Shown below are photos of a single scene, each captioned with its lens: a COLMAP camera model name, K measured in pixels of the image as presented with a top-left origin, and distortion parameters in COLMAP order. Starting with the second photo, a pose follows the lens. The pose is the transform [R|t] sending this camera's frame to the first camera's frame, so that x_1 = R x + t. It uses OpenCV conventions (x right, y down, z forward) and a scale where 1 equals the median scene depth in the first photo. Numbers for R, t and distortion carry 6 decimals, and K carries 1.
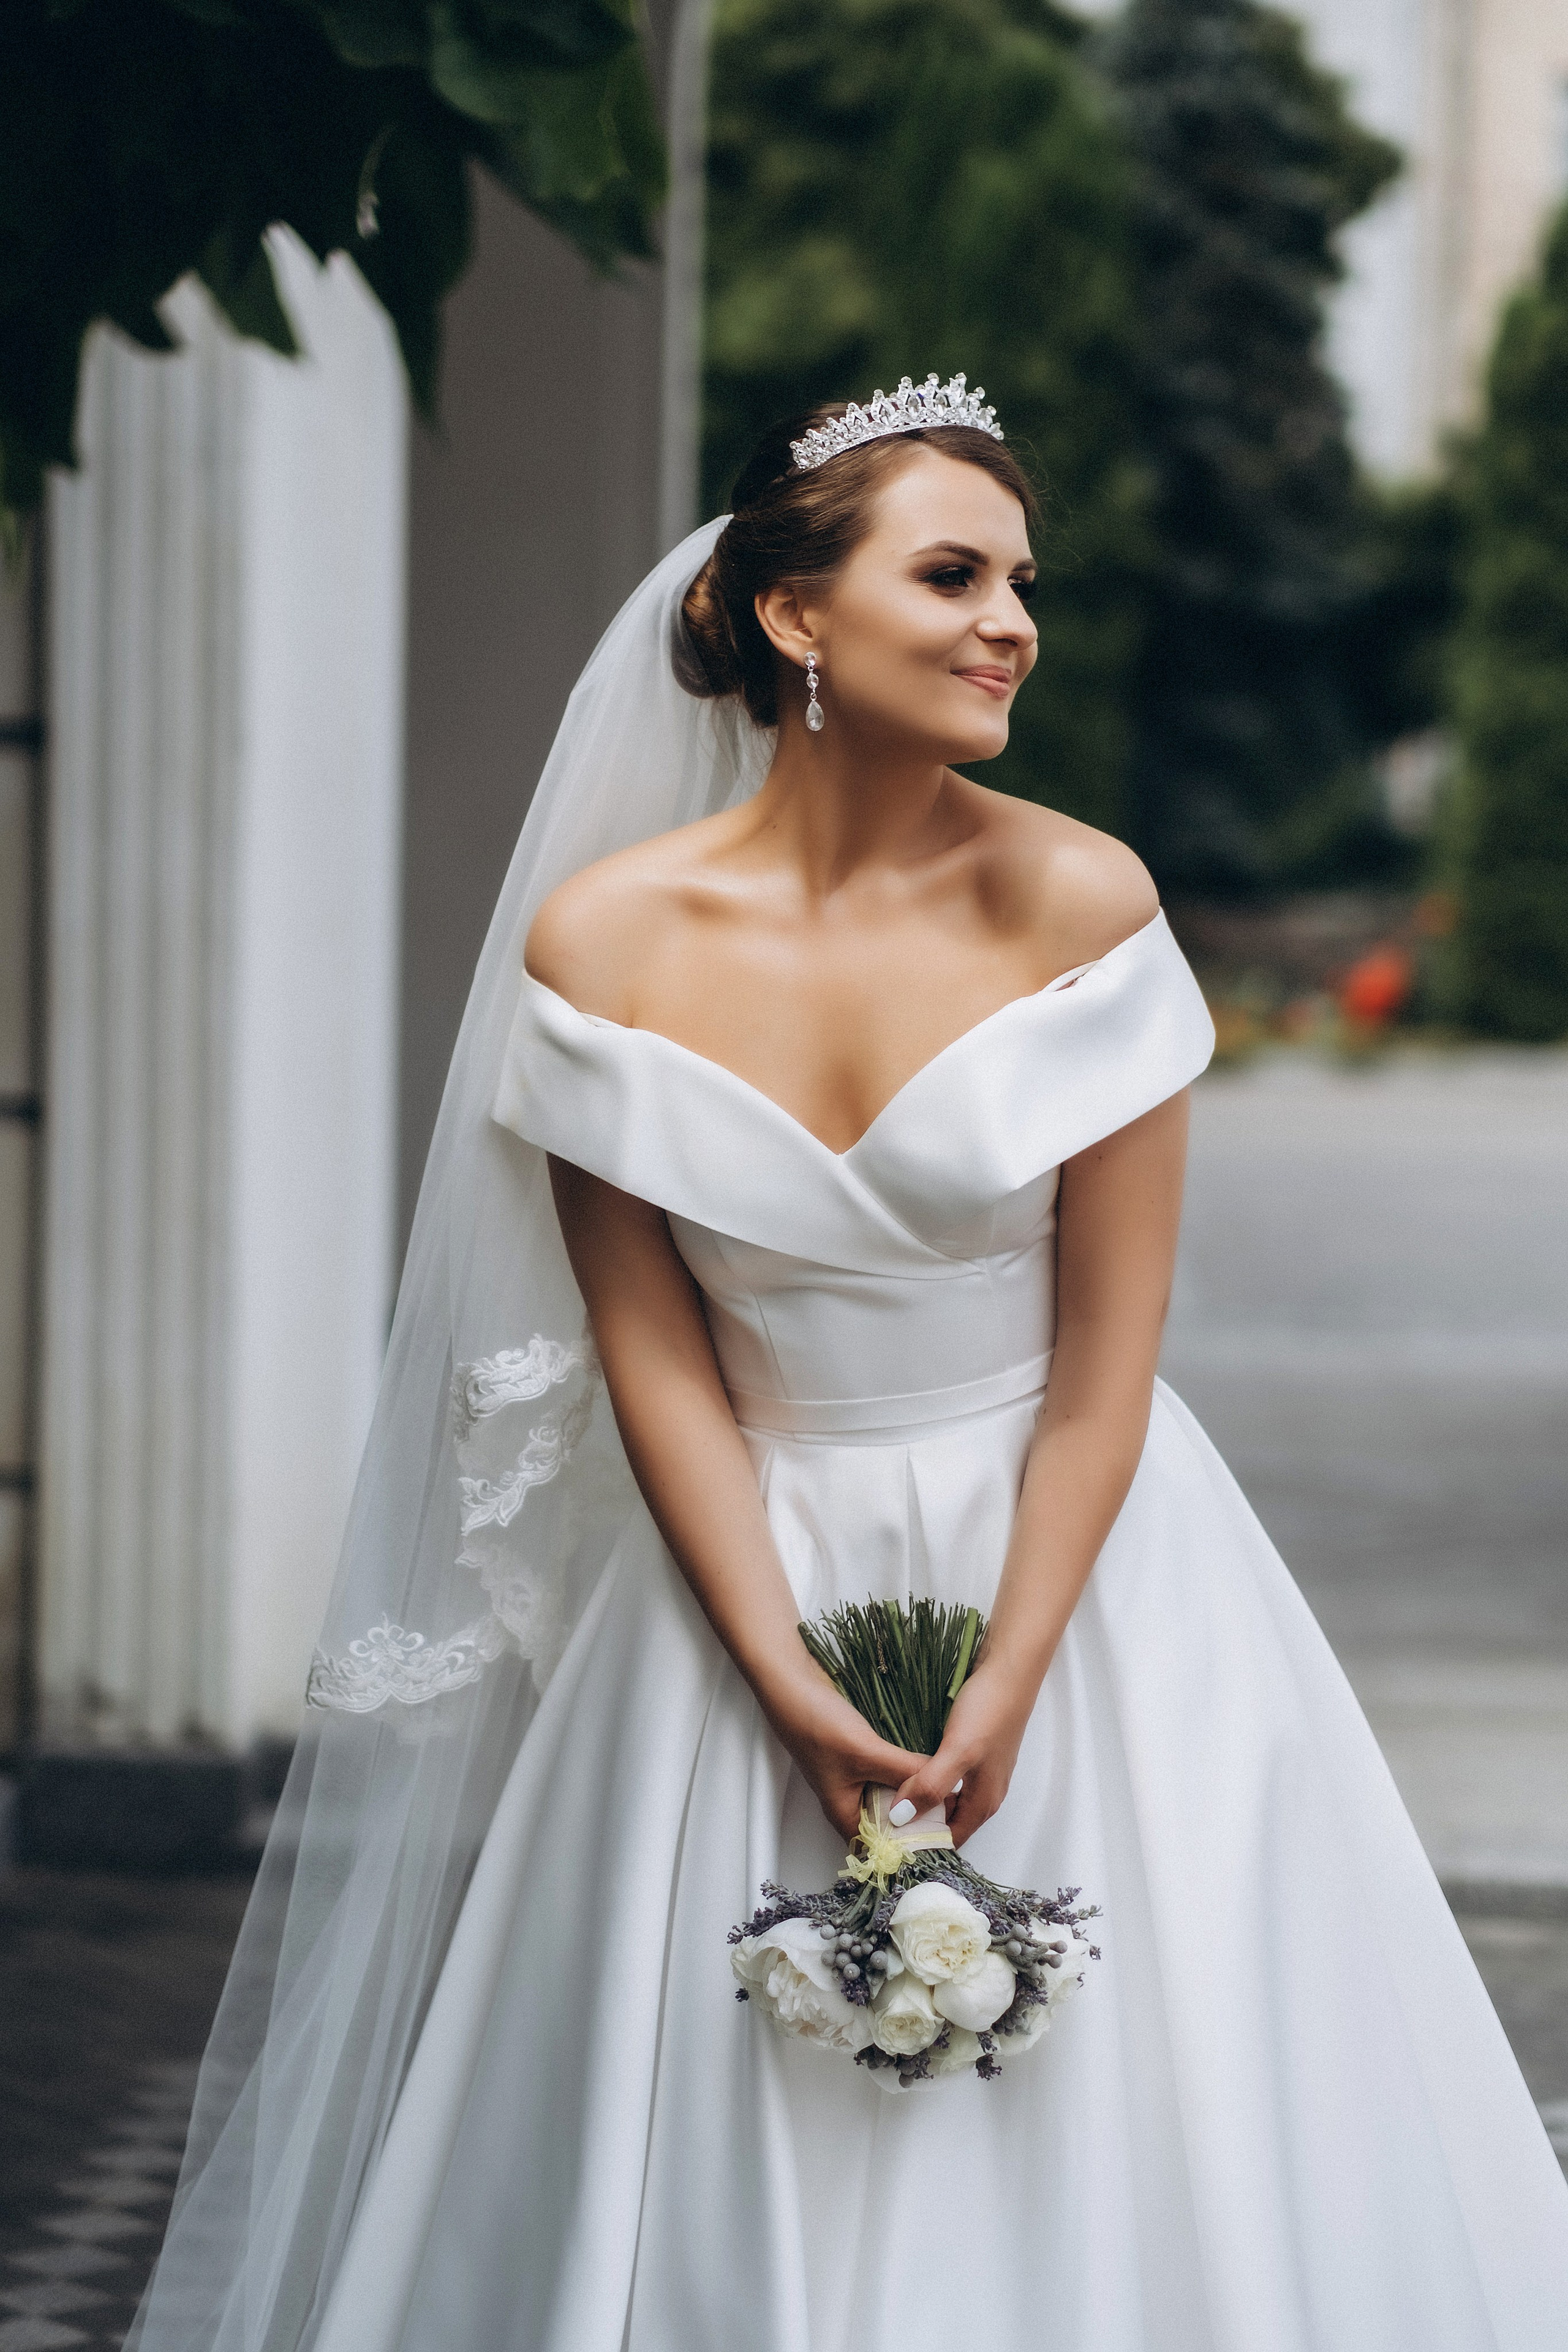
lens RADIAL K [[5970.4, 0, 784.0], [0, 5970.4, 1176.0], [0, 0, 1]] dist [0.423165, -0.645142]
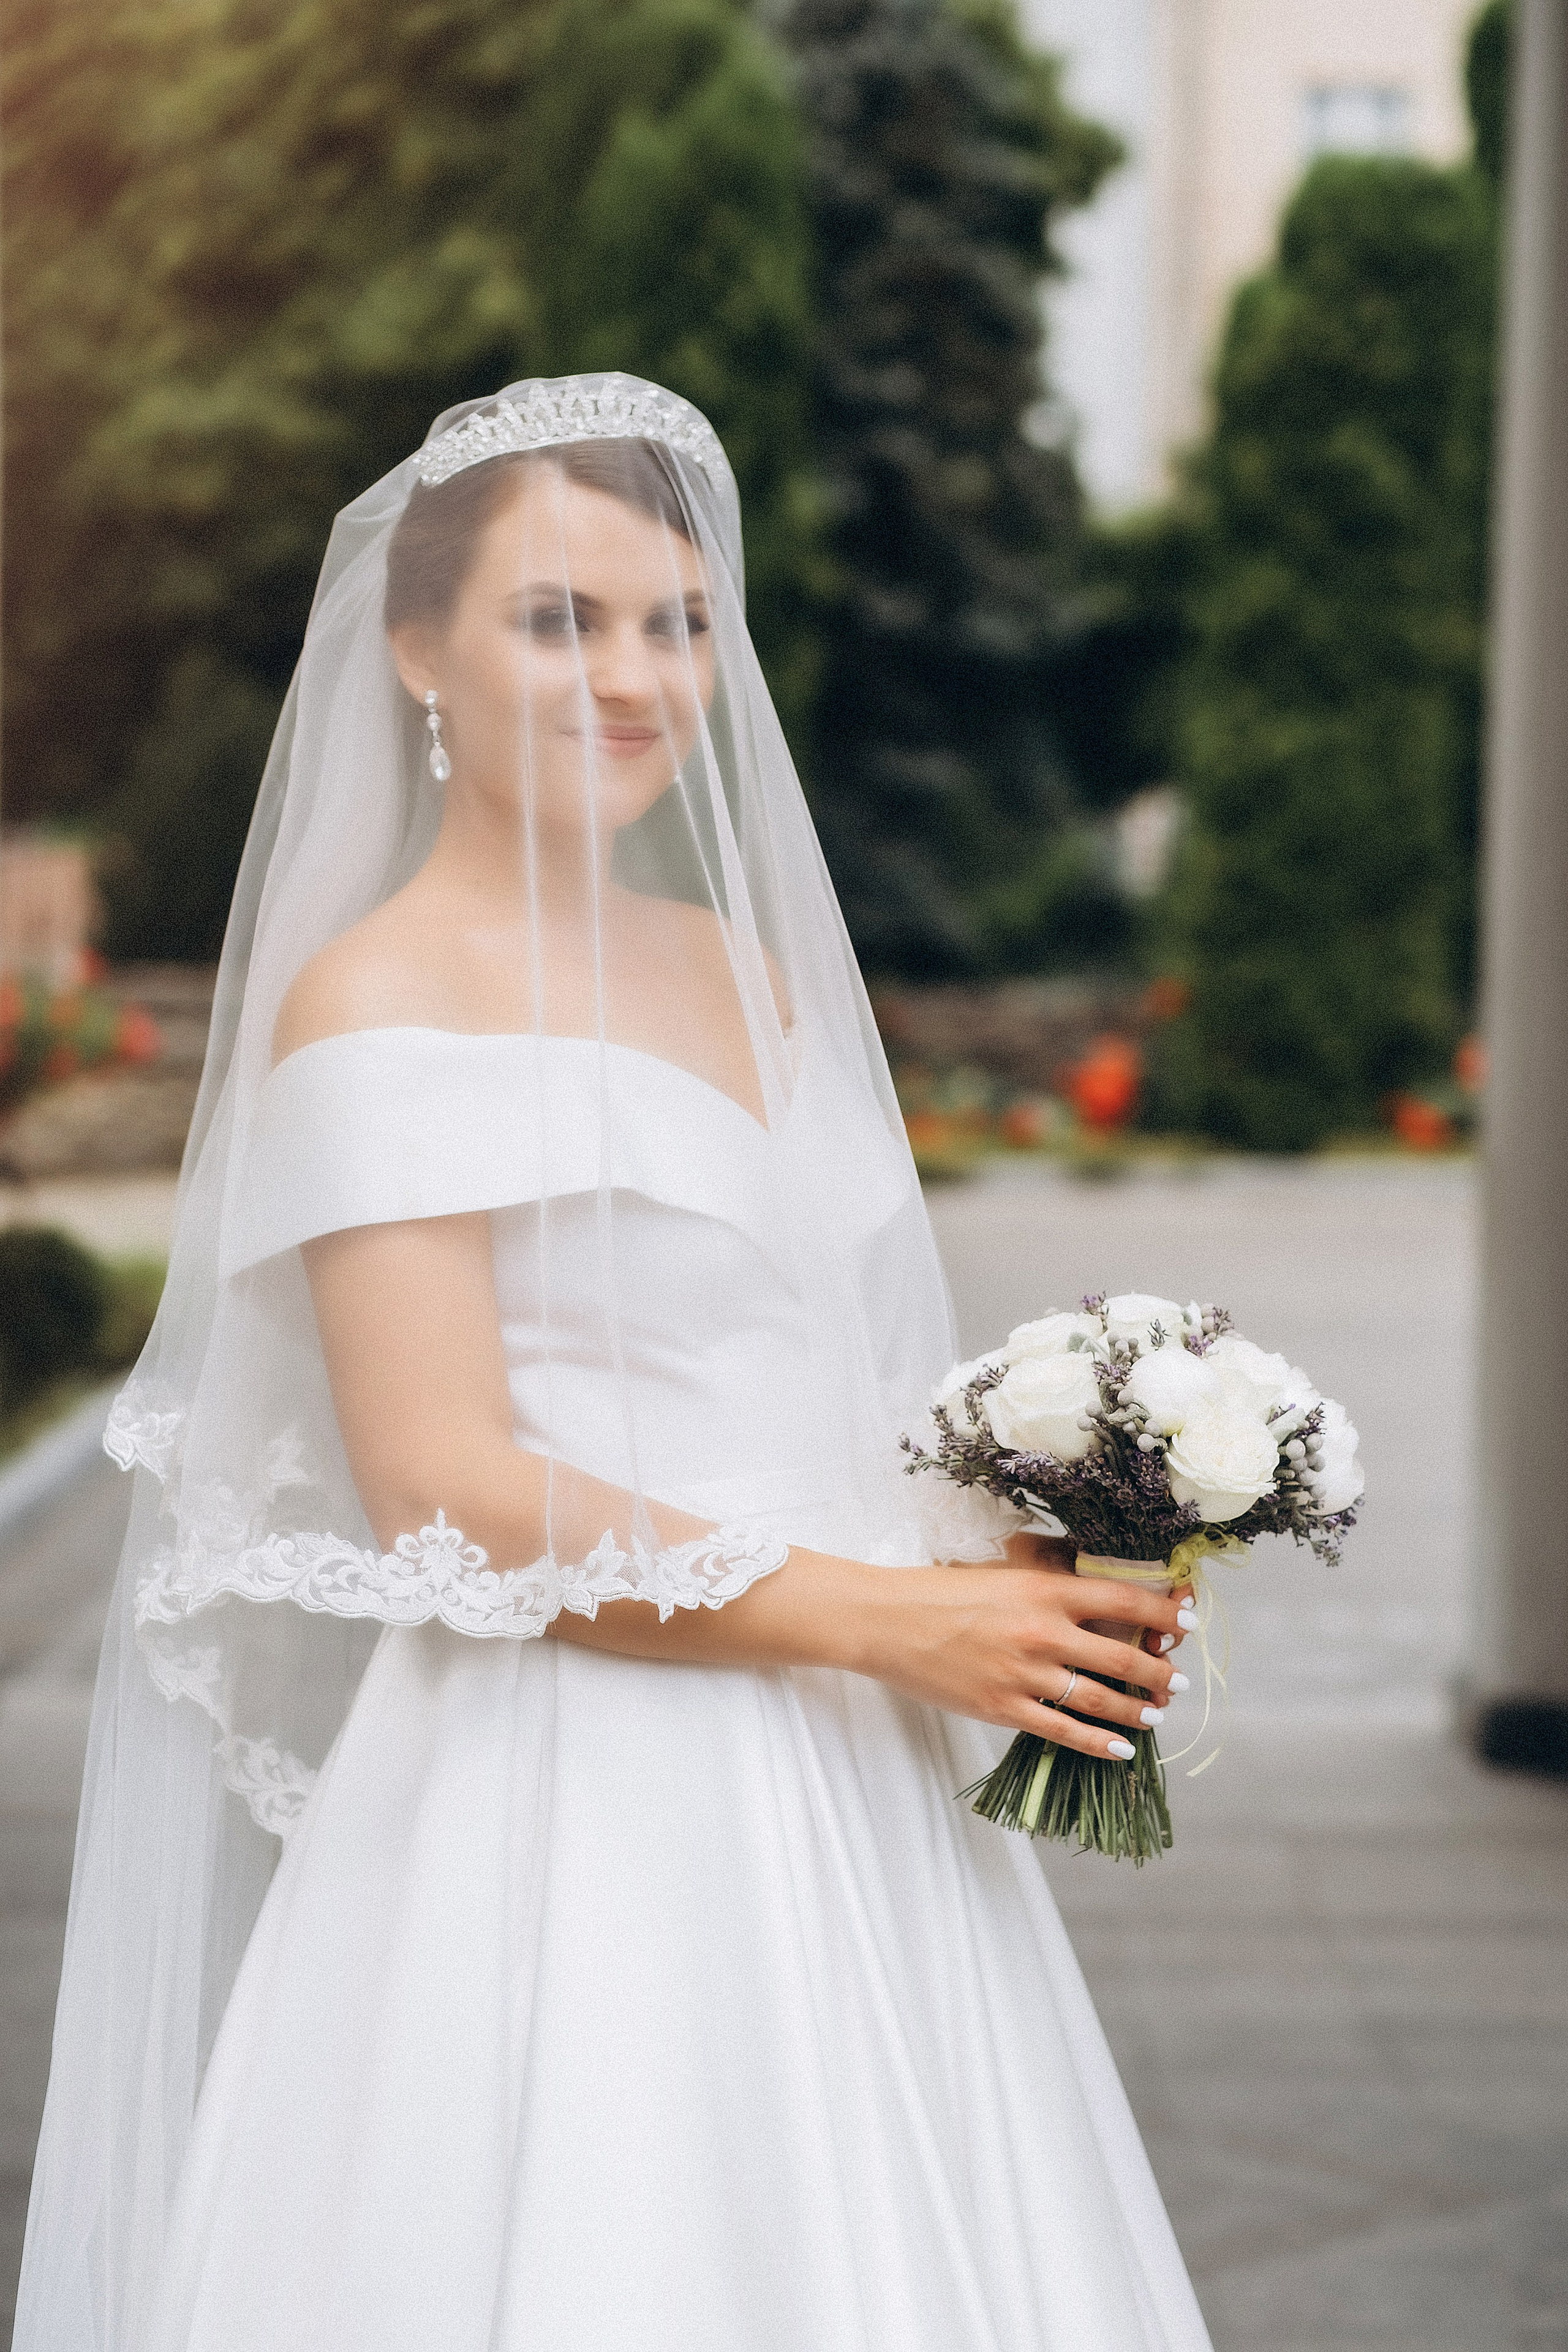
lens RADIAL K [[5970.4, 0, 784.0], [0, 5970.4, 1176.0], [0, 0, 1]] dist [0.423165, -0.645142]
pose [[0.999139, -0.009330, 0.040416, 0.017888], [0.009654, 0.999923, -0.007835, -0.010987], [-0.040340, 0.008218, 0.999152, 0.136133]]
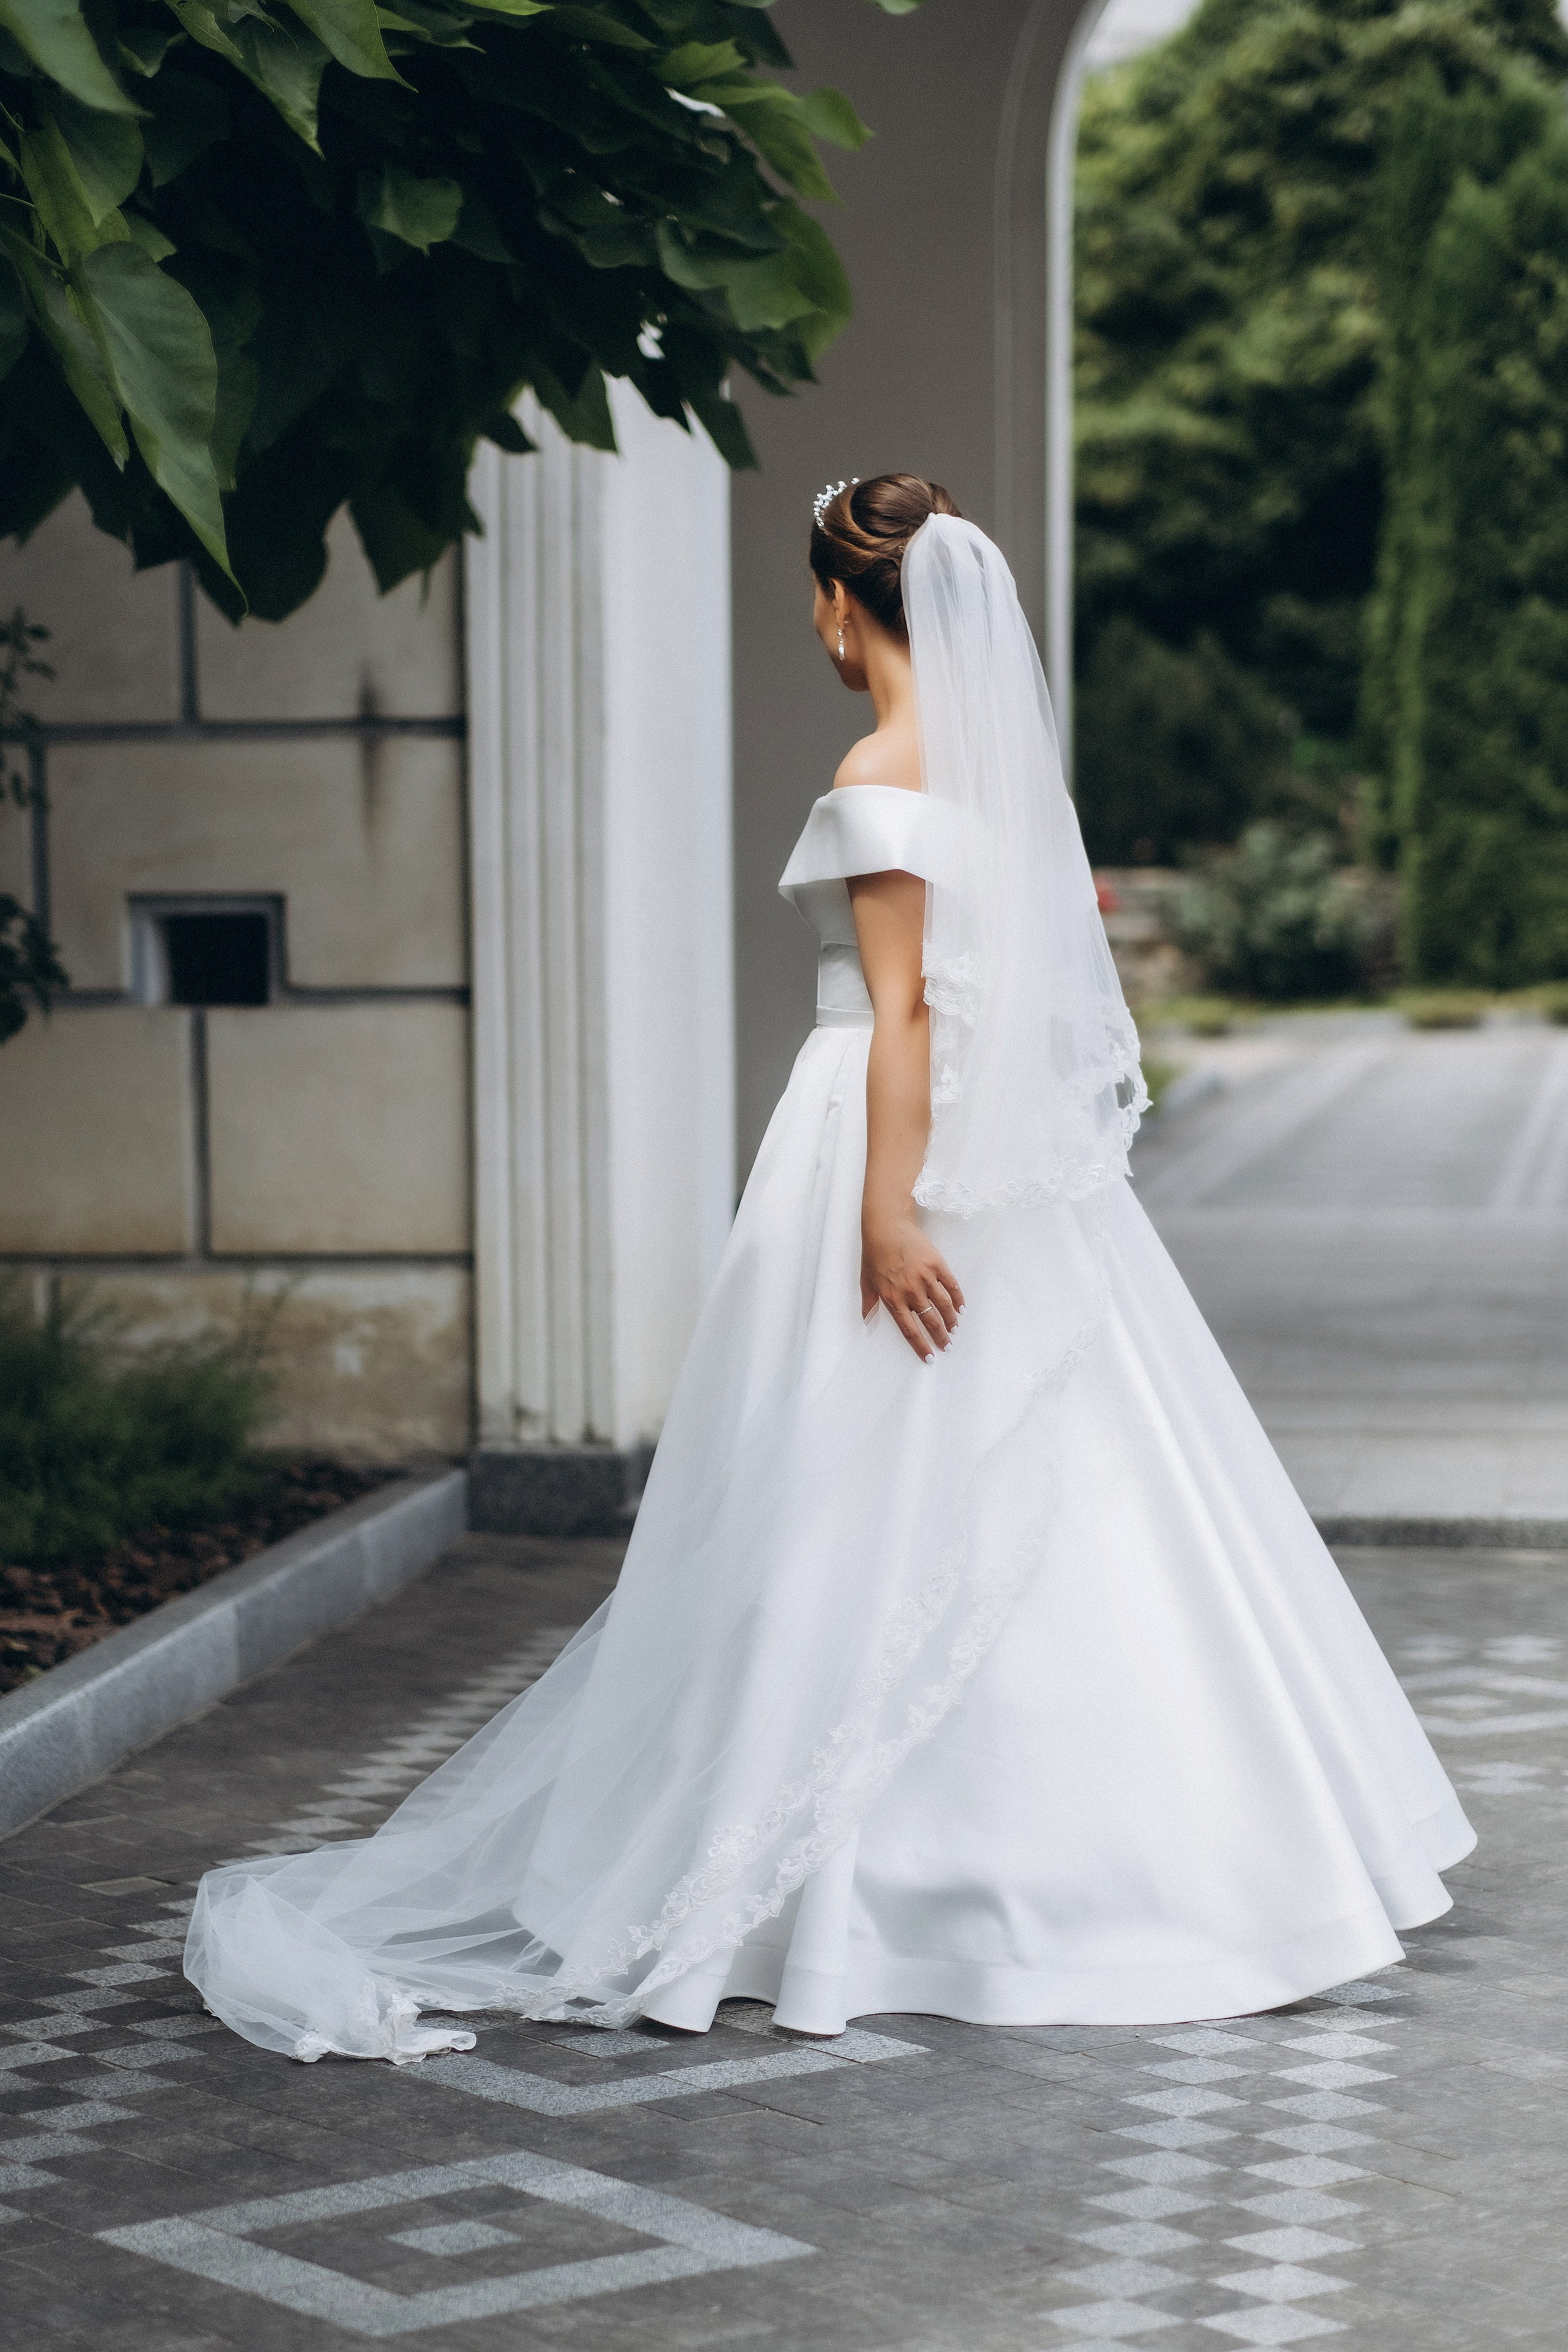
lens RADIAL K [[5857.8, 0, 784.0], [0, 5857.8, 1176.0], [0, 0, 1]] dist [0.407024, -0.612576]
pose [[0.993933, -0.025975, -0.106877, 0.020169], [0.025961, 0.999662, -0.001523, 0.007652], [0.106880, -0.001261, 0.994271, -0.074997]]
